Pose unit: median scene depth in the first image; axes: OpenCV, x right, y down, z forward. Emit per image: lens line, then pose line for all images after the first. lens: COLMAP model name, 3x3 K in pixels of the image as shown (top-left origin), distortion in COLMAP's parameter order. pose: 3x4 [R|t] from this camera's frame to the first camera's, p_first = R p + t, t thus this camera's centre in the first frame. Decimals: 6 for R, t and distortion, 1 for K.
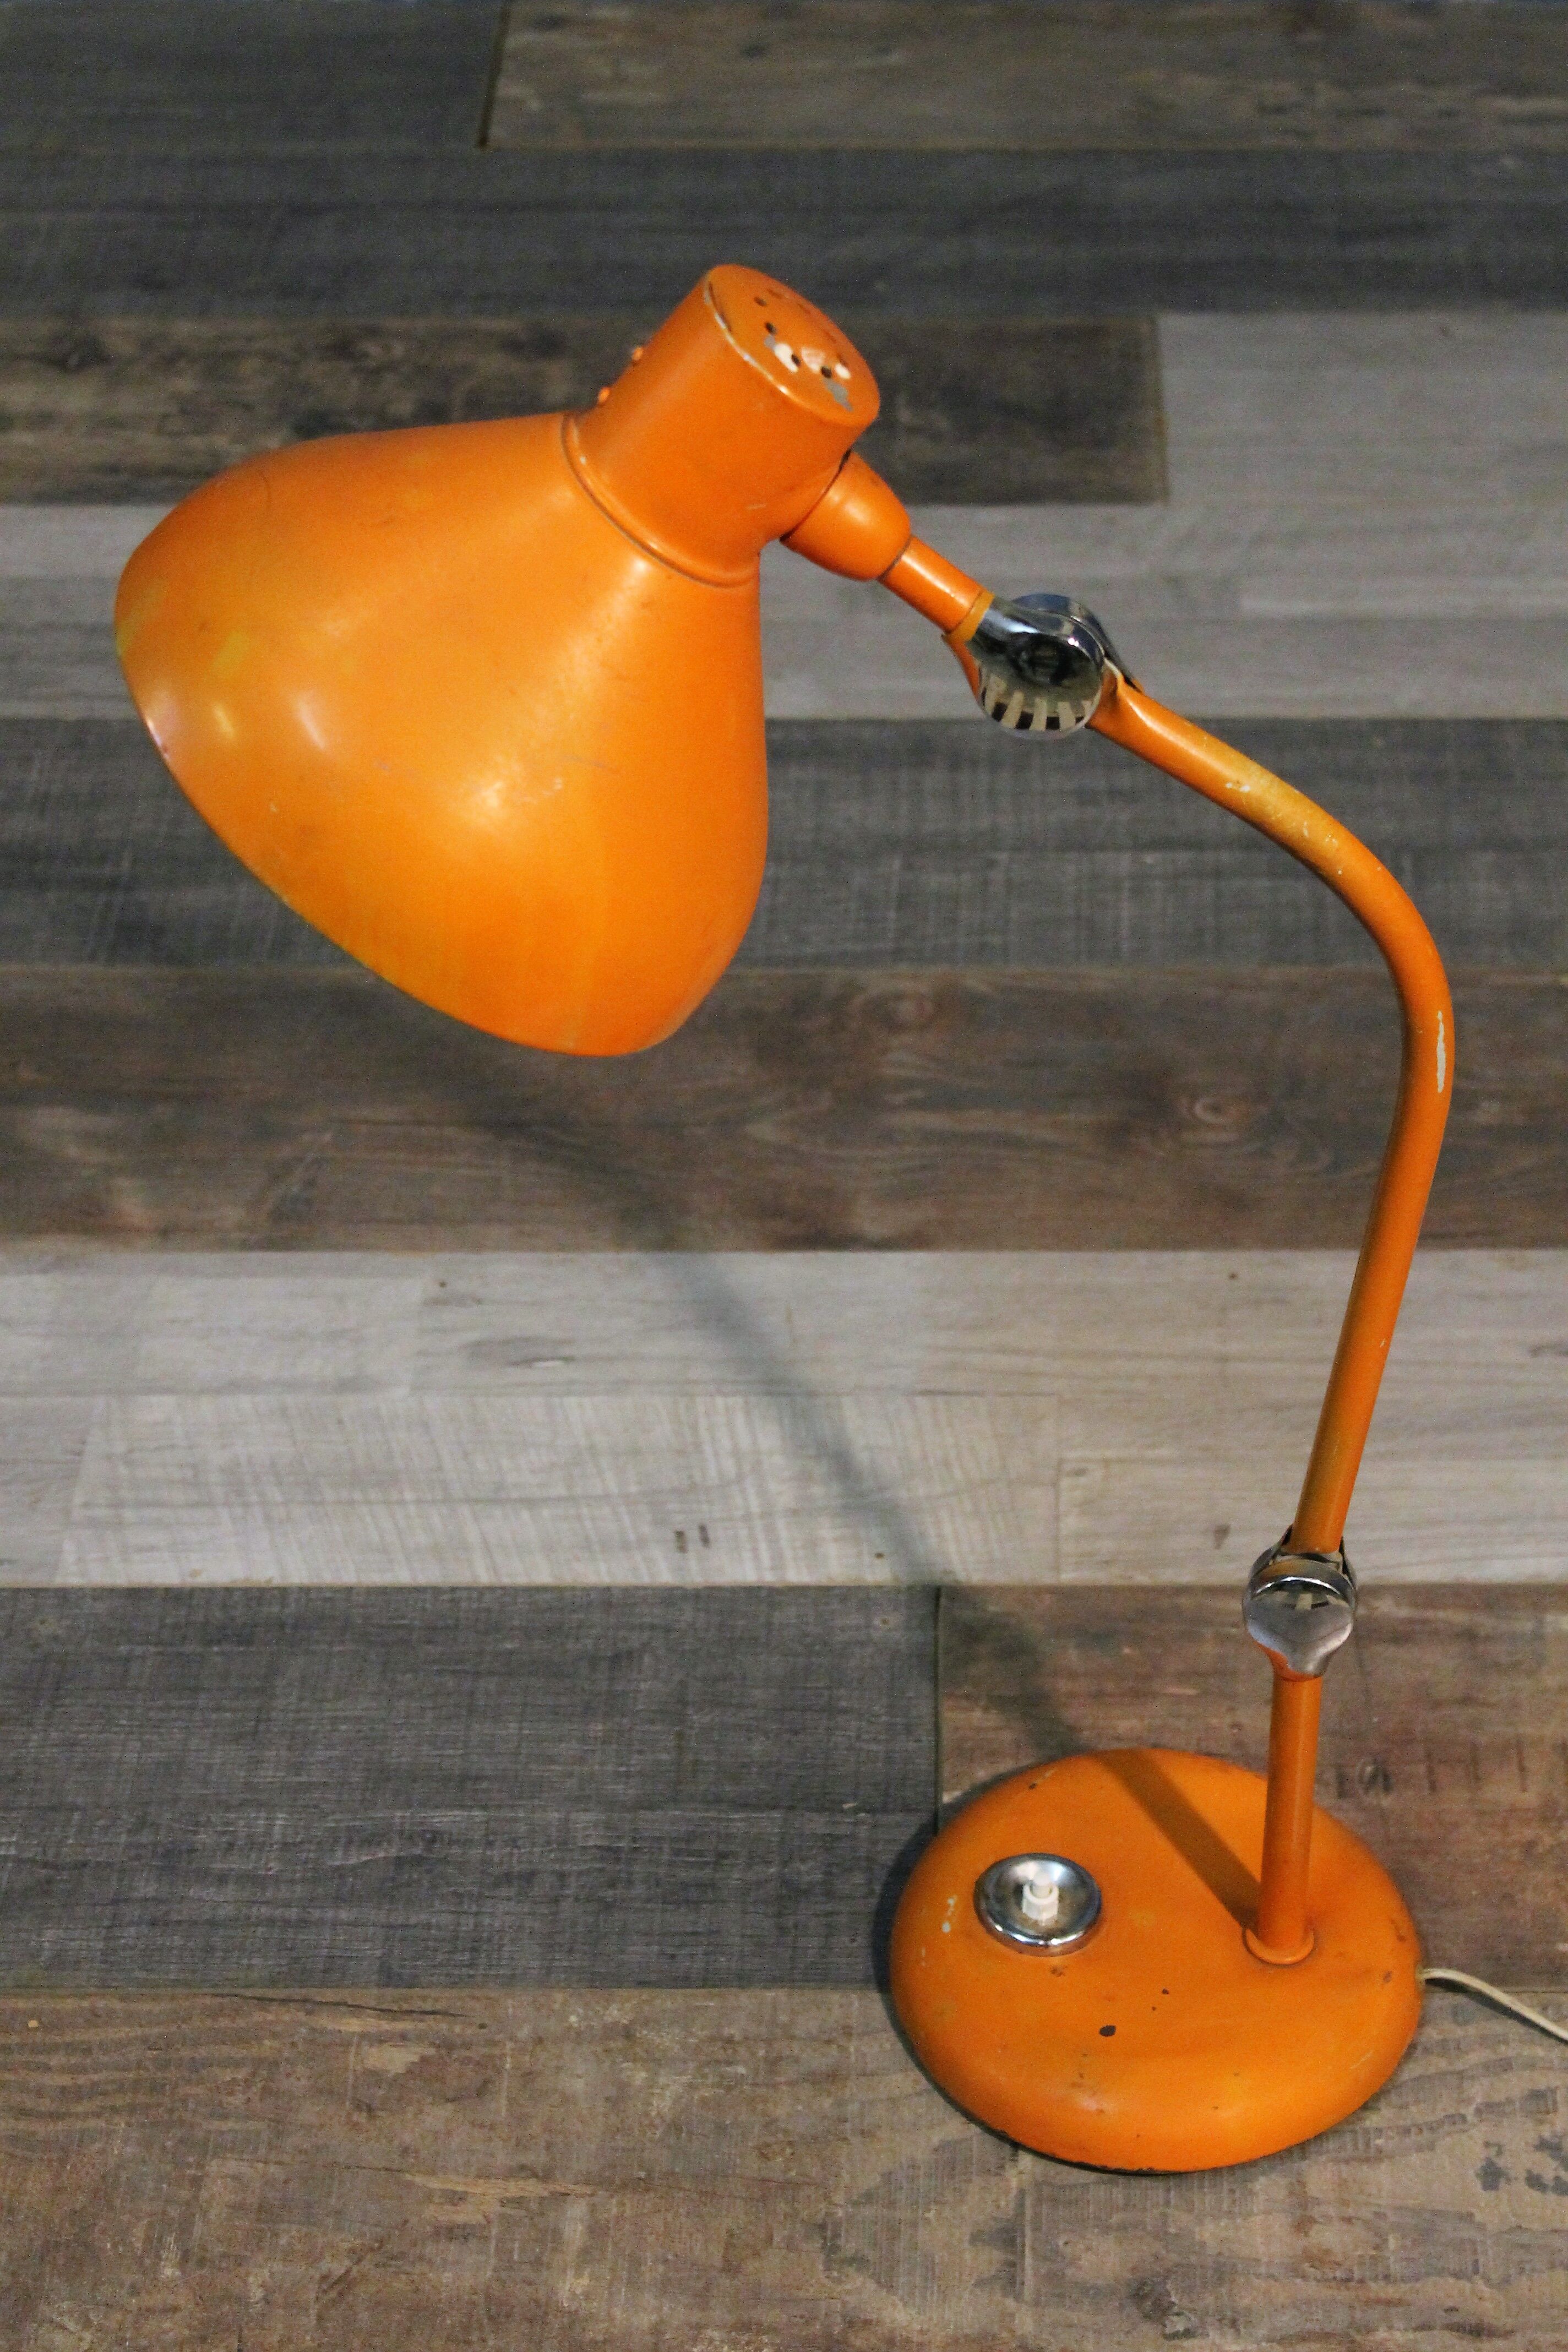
lens RADIAL K [[4720.1, 0, 765.8], [0, 4720.1, 1171.2], [0, 0, 1]] dist [0.021436, 0.000000]
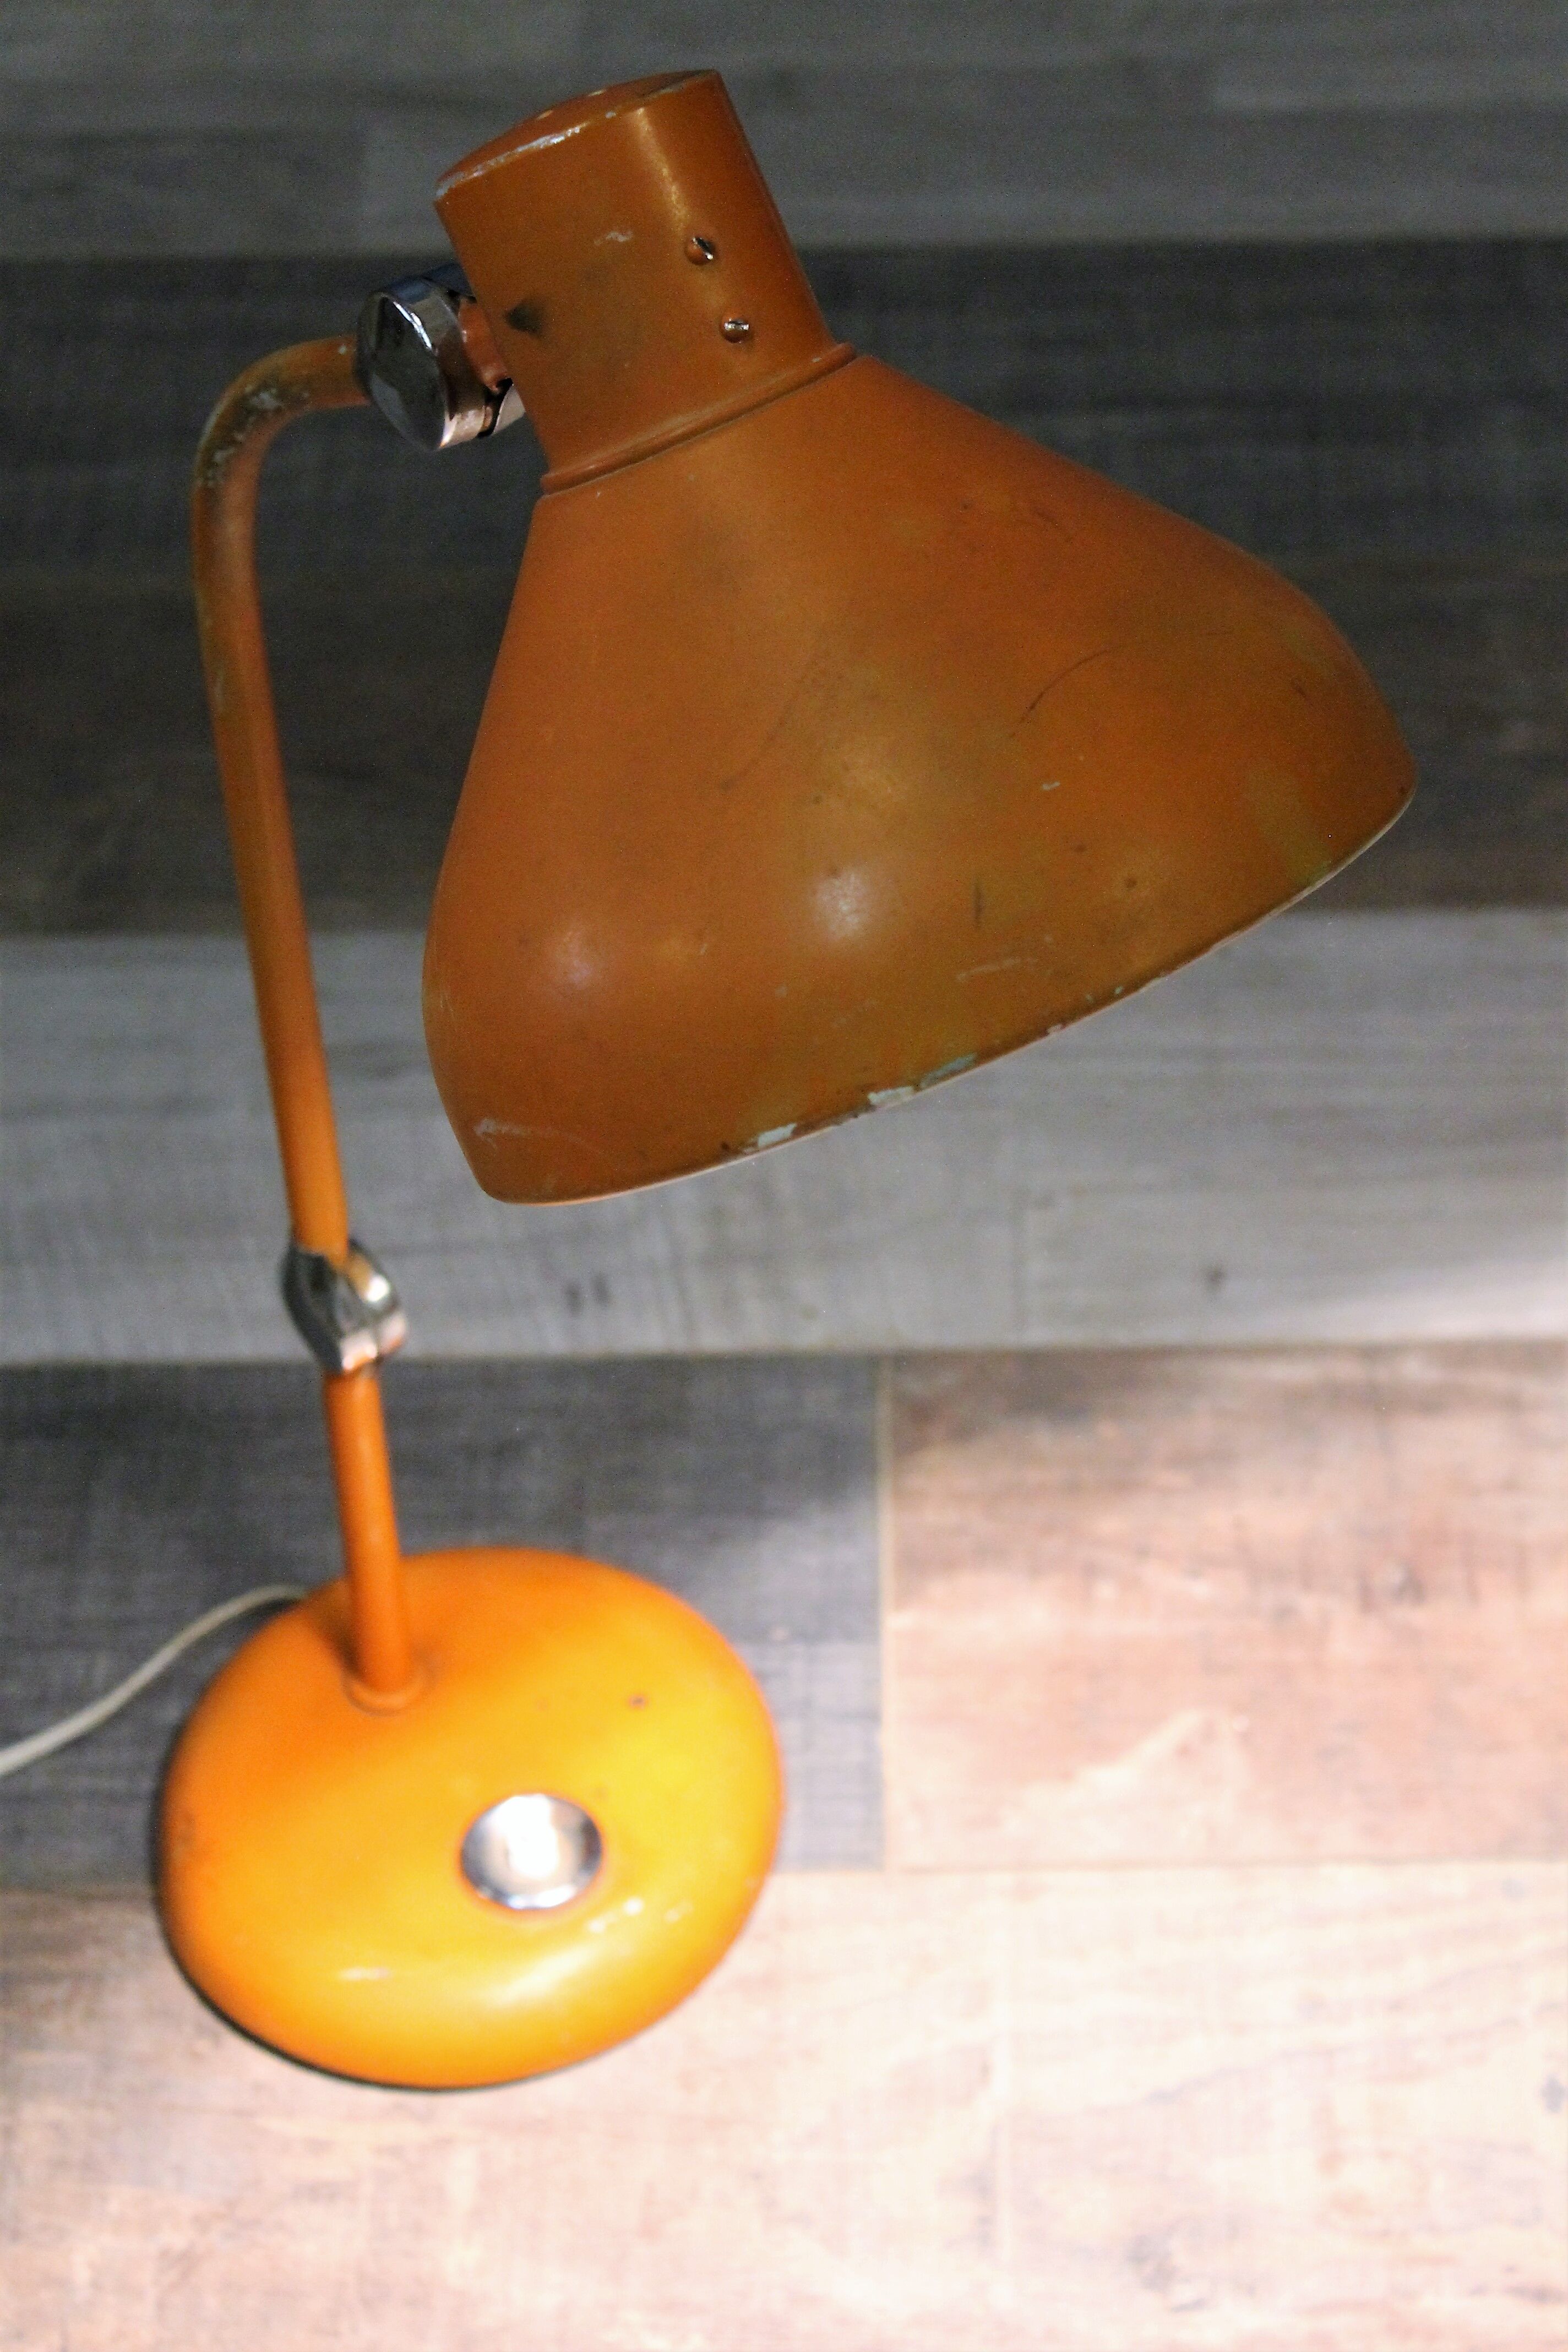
lens RADIAL K [[4856.2, 0, 792.3], [0, 4856.2, 1173.6], [0, 0, 1]] dist [0.033832, 0.000000]
pose [[0.999533, -0.021185, 0.022024, 0.002408], [0.018186, 0.991548, 0.128456, -0.055574], [-0.024559, -0.127995, 0.991471, 0.147895]]
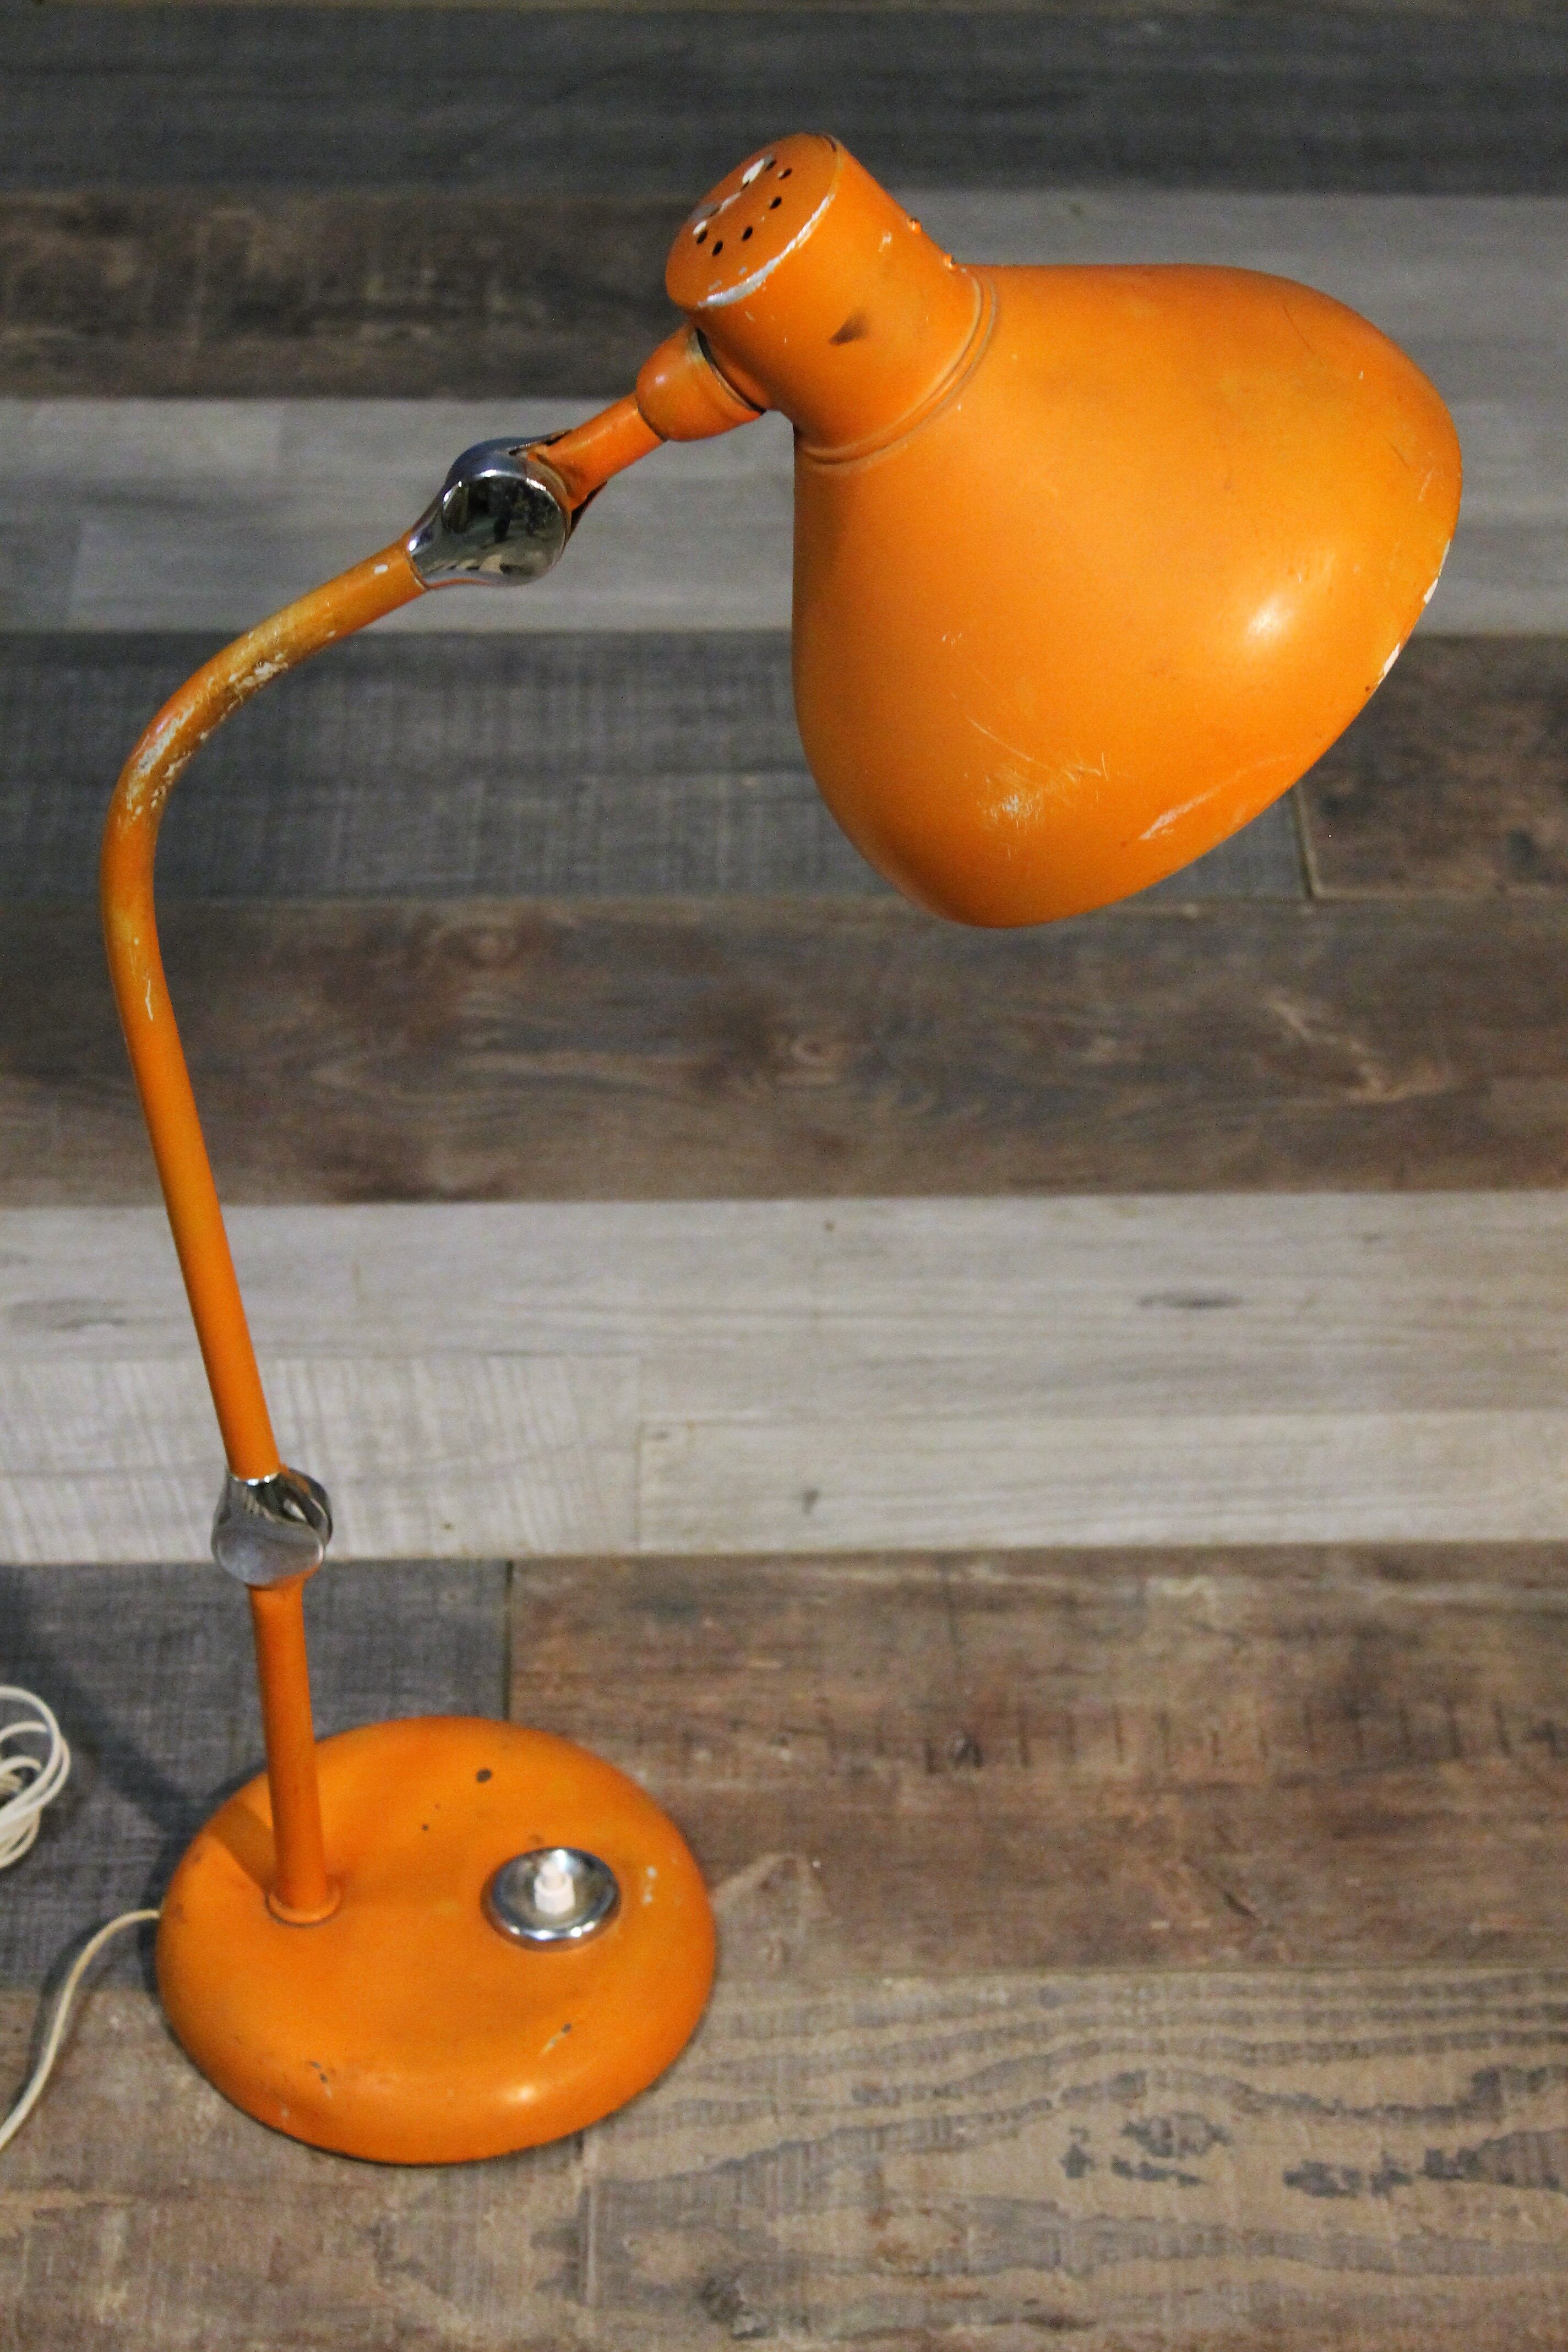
lens RADIAL K [[5271.5, 0, 777.5], [0, 5271.5, 1166.5], [0, 0, 1]] dist [0.050736, 0.000000]
pose [[0.997886, -0.008646, 0.064409, 0.022898], [0.008007, 0.999916, 0.010171, -0.000584], [-0.064492, -0.009634, 0.997872, -0.054332]]
